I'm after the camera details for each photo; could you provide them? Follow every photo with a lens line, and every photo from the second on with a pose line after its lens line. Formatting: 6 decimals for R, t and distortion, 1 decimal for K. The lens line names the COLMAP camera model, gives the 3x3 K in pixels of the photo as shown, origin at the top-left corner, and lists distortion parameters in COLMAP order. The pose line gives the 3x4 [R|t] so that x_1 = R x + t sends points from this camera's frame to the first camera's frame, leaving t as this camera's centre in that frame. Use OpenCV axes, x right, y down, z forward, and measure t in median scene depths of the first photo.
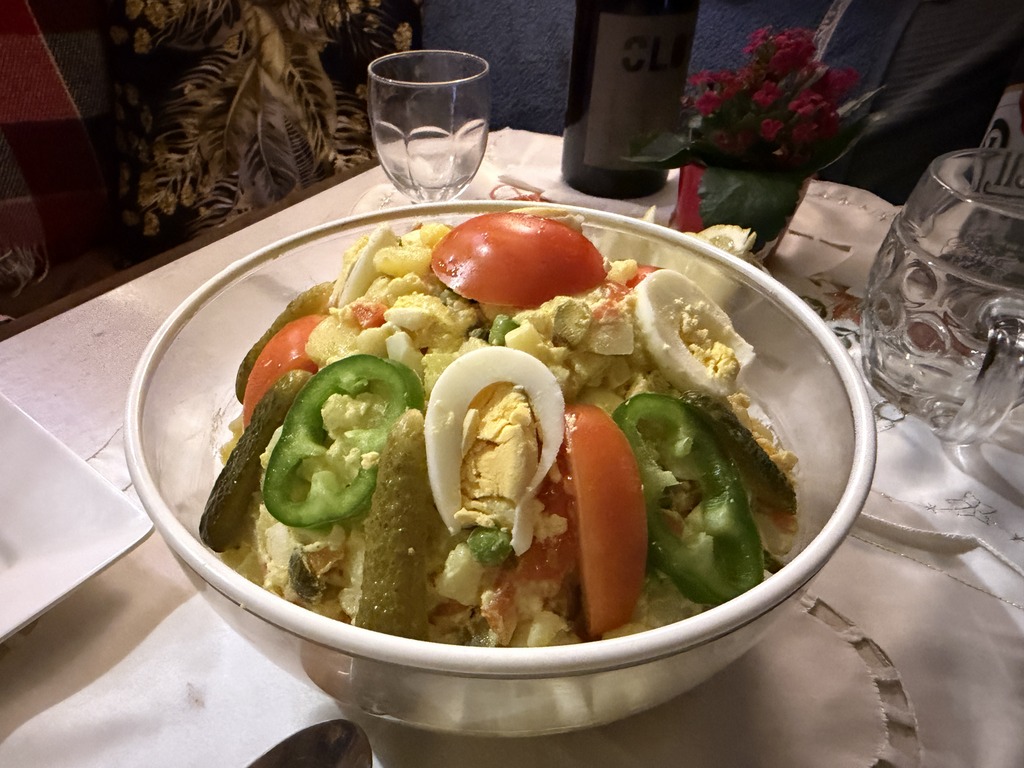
lens RADIAL K [[711.4, 0, 453.9], [0, 711.4, 377.8], [0, 0, 1]] dist [0.023545, -0.019158]
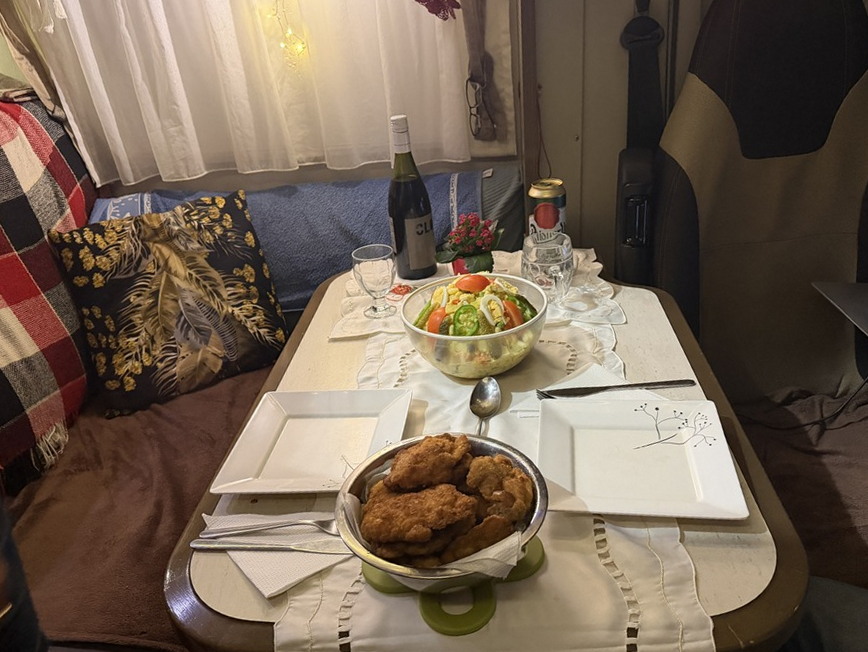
lens RADIAL K [[753.4, 0, 435.9], [0, 753.4, 317.9], [0, 0, 1]] dist [-0.012088, -0.069447]
pose [[0.835999, -0.294355, 0.463099, -0.602583], [0.394645, 0.908906, -0.134704, 0.149978], [-0.381262, 0.295372, 0.876011, -0.783529]]
